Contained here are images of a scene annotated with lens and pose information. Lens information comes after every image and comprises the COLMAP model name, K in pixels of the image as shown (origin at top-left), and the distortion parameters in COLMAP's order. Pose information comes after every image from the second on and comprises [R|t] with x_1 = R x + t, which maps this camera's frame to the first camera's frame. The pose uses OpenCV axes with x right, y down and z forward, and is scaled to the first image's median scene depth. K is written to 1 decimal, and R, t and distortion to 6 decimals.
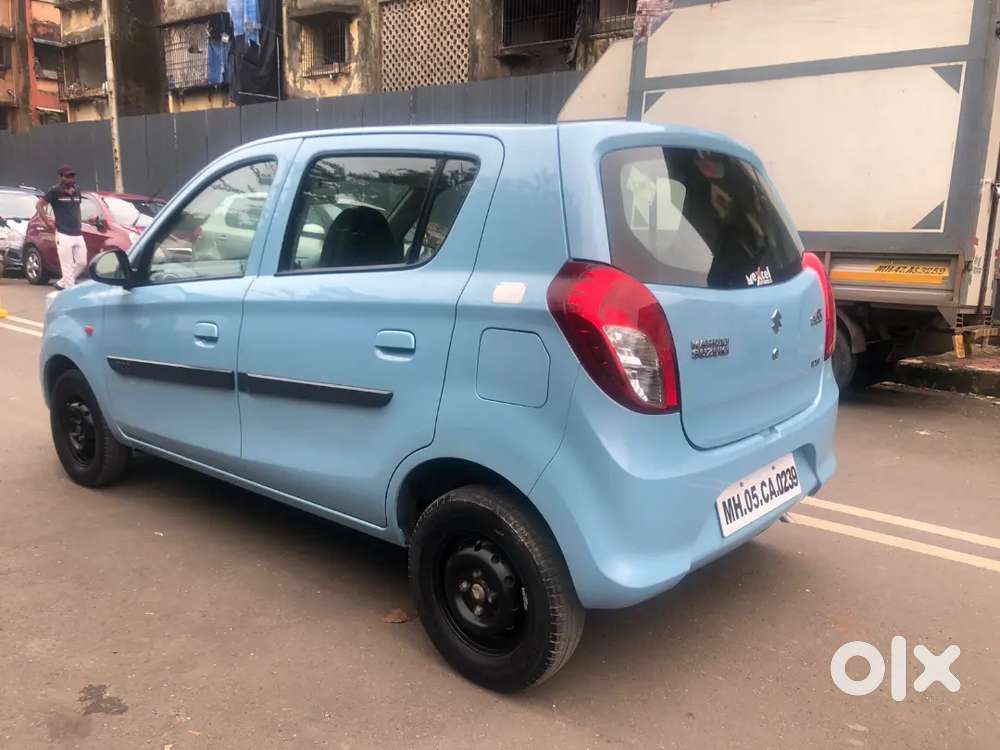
lens RADIAL K [[820.7, 0, 514.9], [0, 820.7, 370.0], [0, 0, 1]] dist [0.017701, -0.016241]
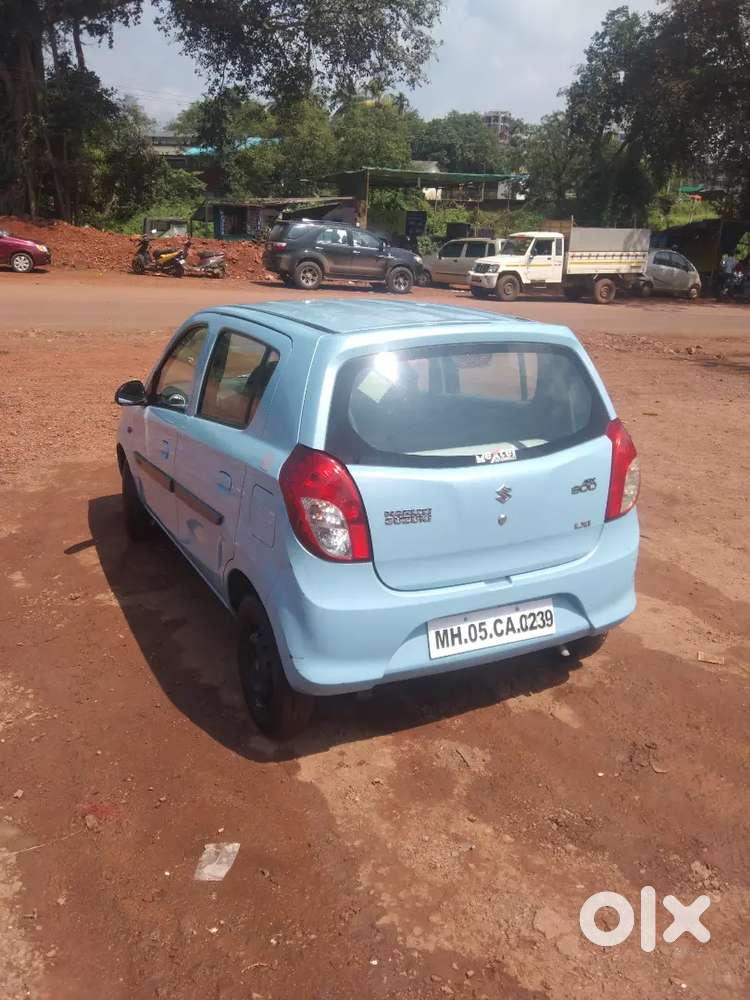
lens RADIAL K [[821.7, 0, 331.2], [0, 821.7, 503.9], [0, 0, 1]] dist [0.004736, 0.004270]
pose [[0.898201, 0.114871, -0.424311, 0.511282], [-0.065858, 0.989524, 0.128475, -0.154642], [0.434623, -0.087452, 0.896356, -0.166005]]
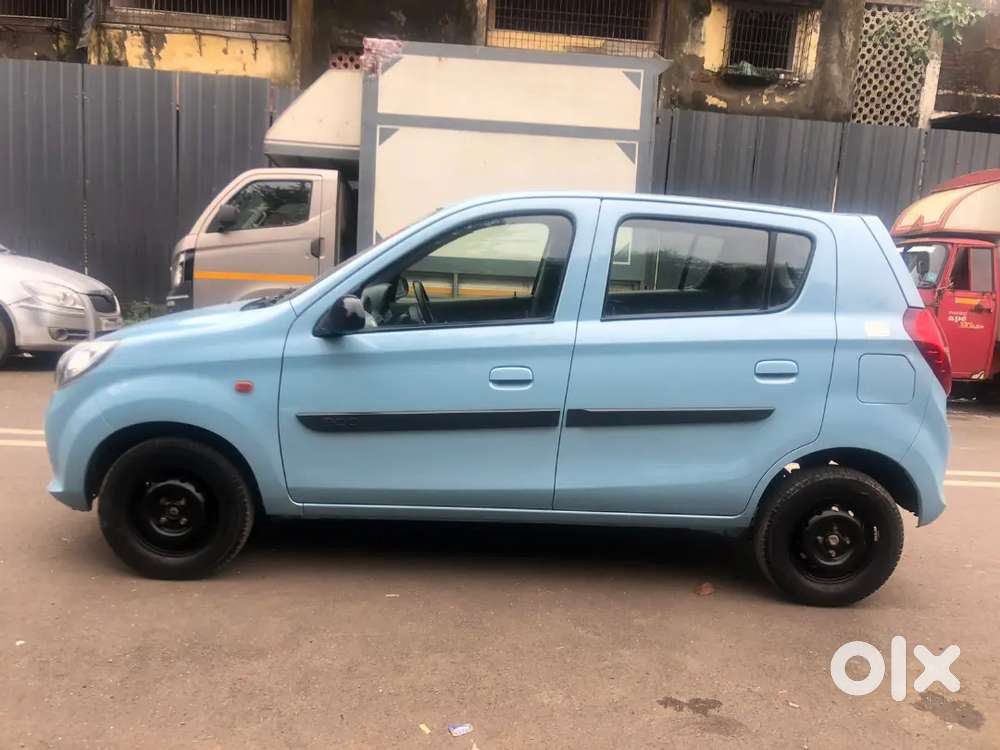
lens RADIAL K [[820.7, 0, 514.9], [0, 820.7, 370.0], [0, 0, 1]] dist [0.017701, -0.016241]
pose [[0.739134, -0.074607, 0.669414, -1.126123], [0.079395, 0.996568, 0.023405, -0.080690], [-0.668863, 0.035849, 0.742521, 0.248210]]
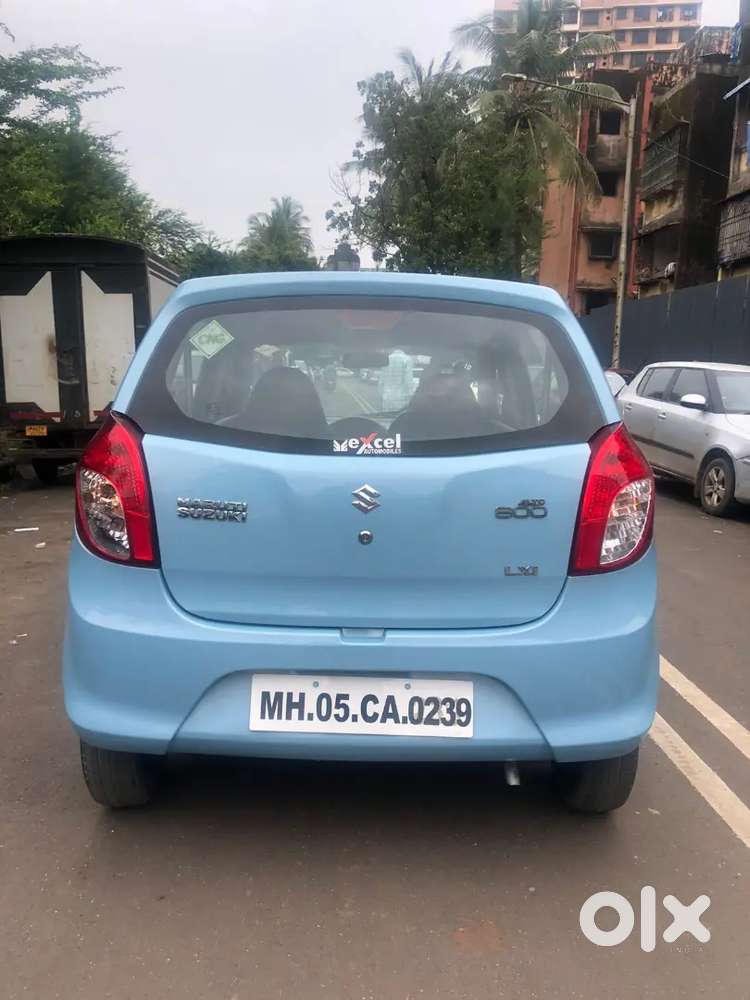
lens RADIAL K [[820.7, 0, 373.5], [0, 820.7, 488.1], [0, 0, 1]] dist [0.017701, -0.016241]
pose [[0.649877, 0.101835, -0.753186, 0.792511], [-0.150911, 0.988541, 0.003444, -0.062336], [0.744906, 0.111426, 0.657798, 0.393076]]
